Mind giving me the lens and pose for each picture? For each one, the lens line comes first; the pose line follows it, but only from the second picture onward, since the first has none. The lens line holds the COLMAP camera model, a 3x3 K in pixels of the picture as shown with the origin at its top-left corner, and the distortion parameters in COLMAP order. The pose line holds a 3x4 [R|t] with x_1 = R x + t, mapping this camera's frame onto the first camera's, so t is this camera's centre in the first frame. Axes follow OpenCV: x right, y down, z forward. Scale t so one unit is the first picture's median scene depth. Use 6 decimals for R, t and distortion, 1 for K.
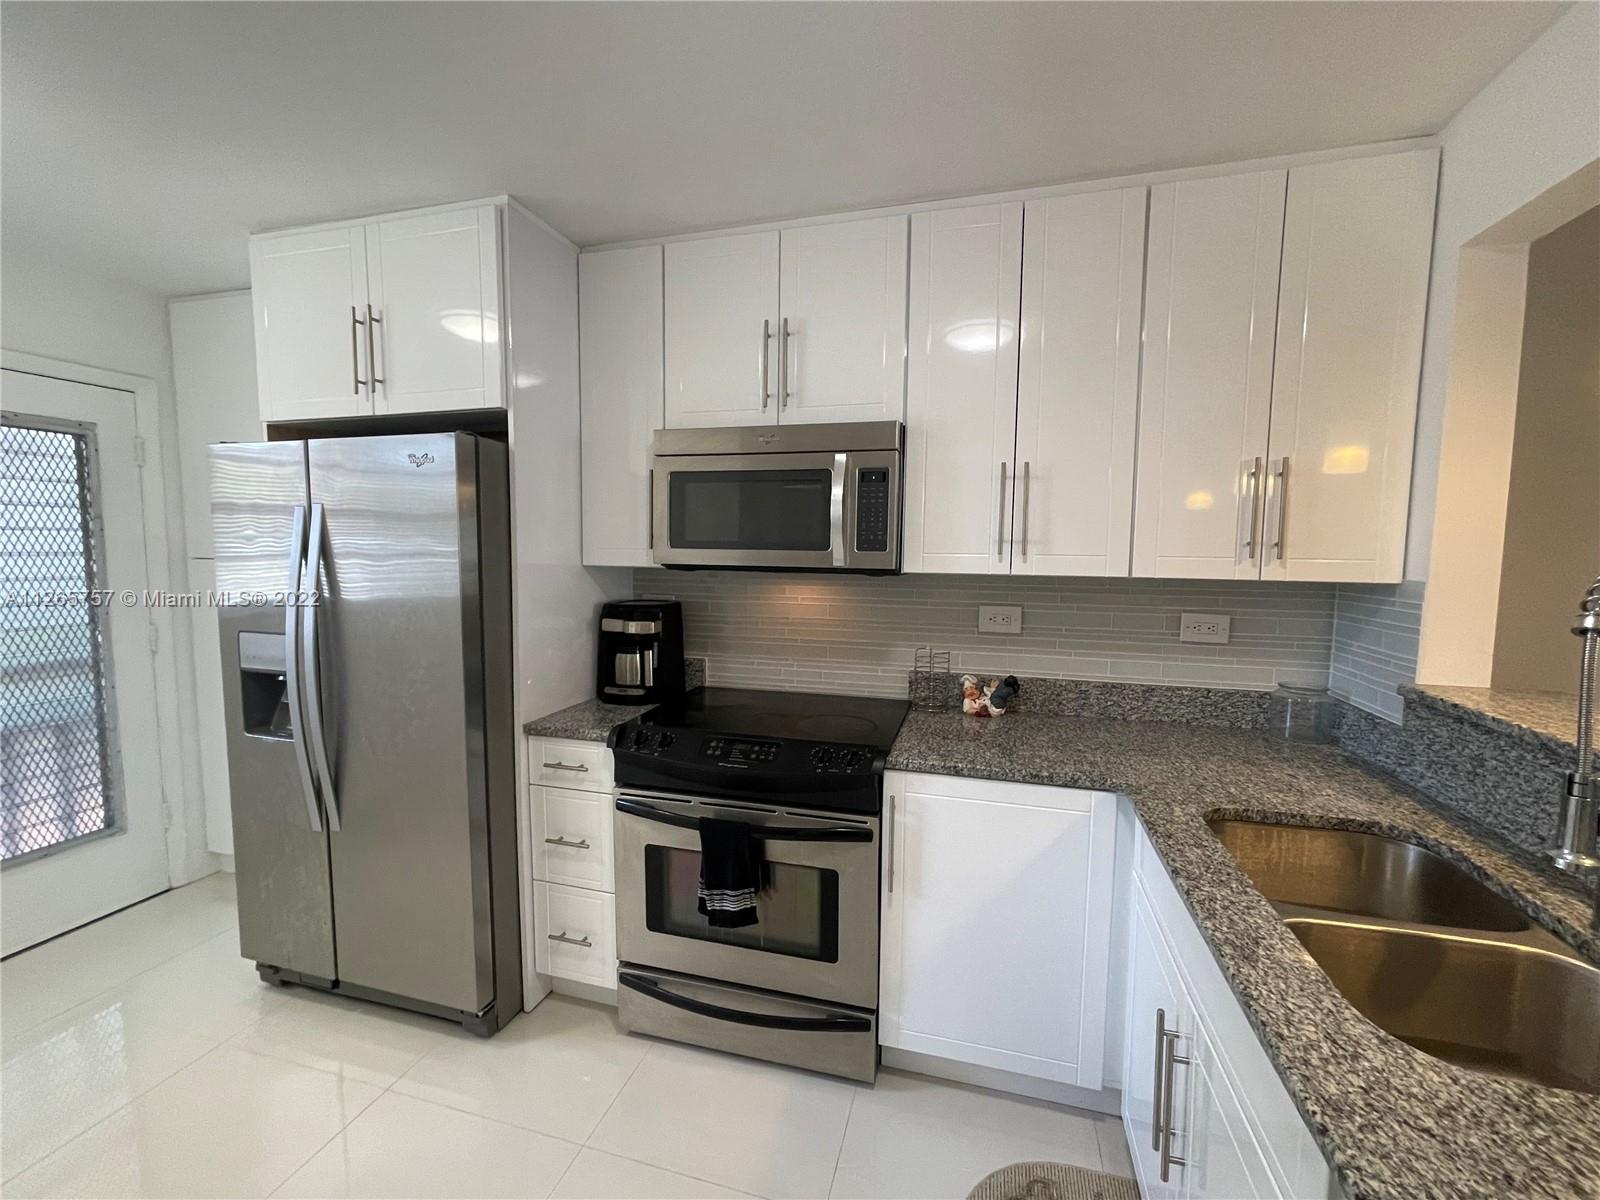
lens RADIAL K [[642.7, 0, 791.8], [0, 642.7, 601.7], [0, 0, 1]] dist [0.001255, -0.001553]
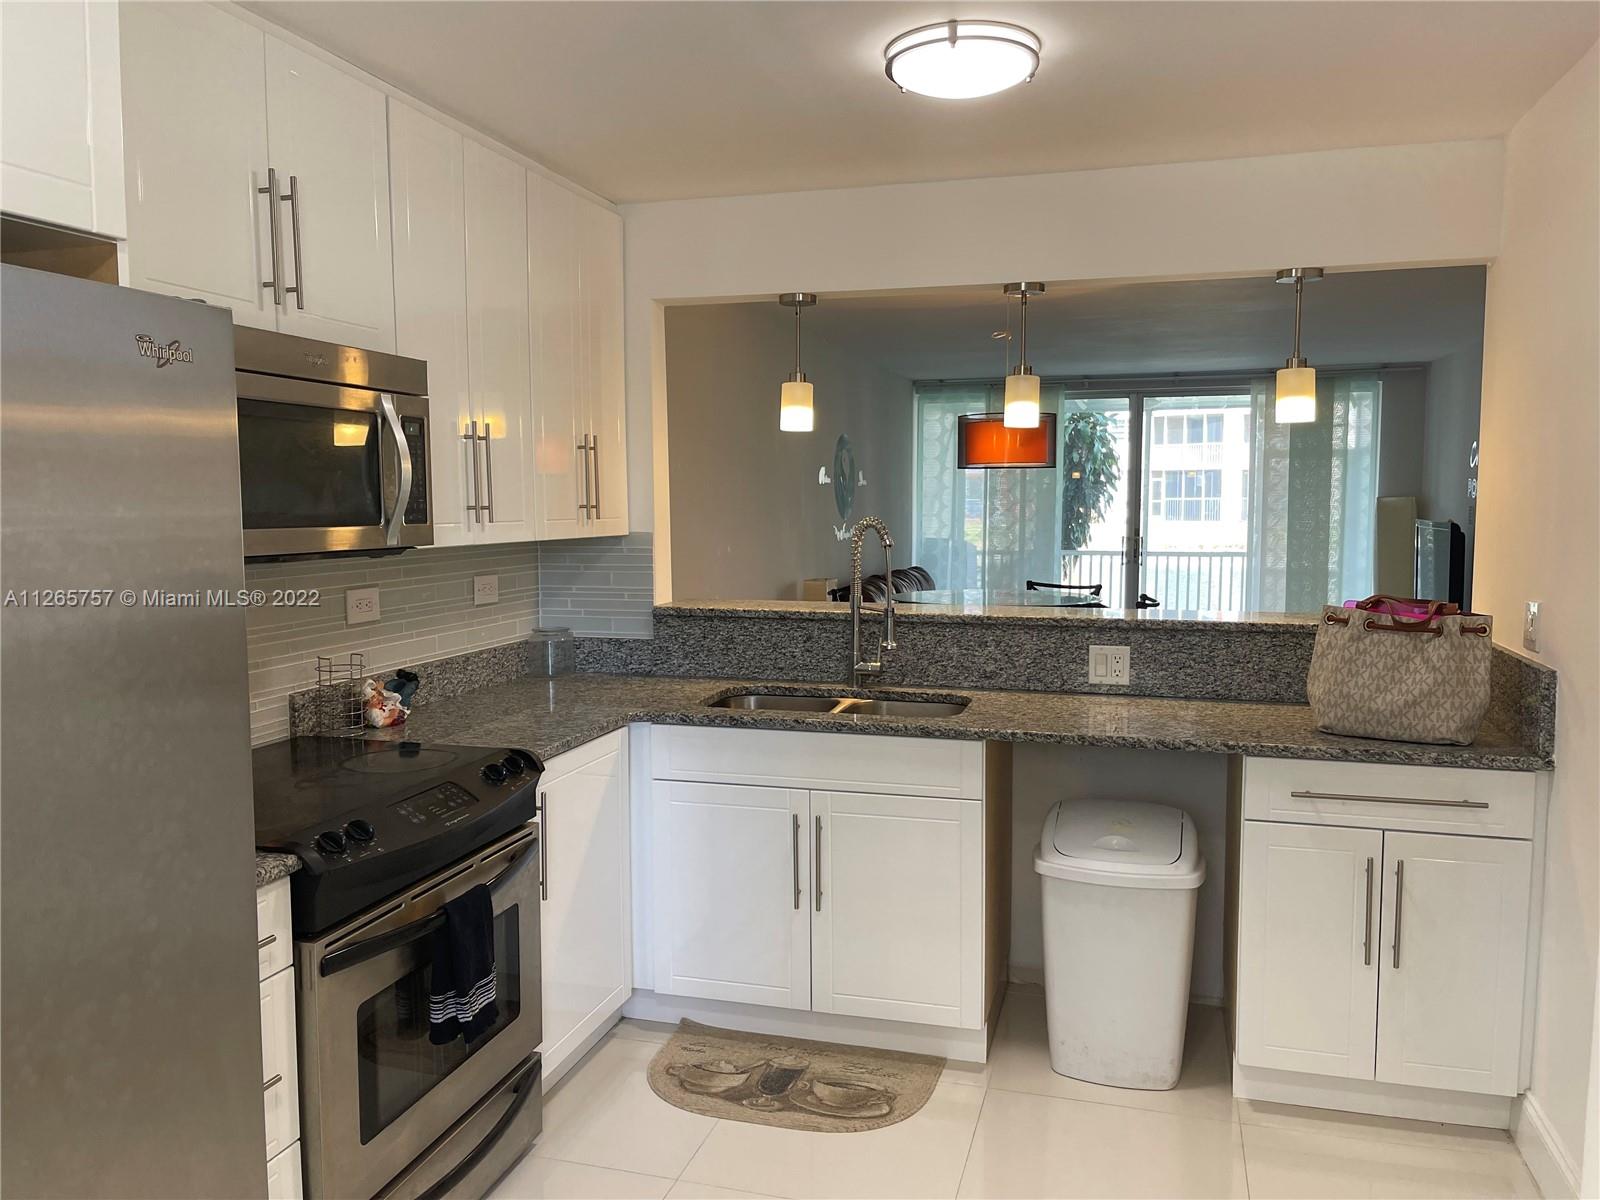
lens RADIAL K [[1195.7, 0, 792.8], [0, 1195.7, 595.5], [0, 0, 1]] dist [0.007198, 0.003485]
pose [[0.017107, -0.092530, 0.995563, -1.220277], [0.083304, 0.992379, 0.090803, -0.079483], [-0.996377, 0.081382, 0.024685, 0.477028]]
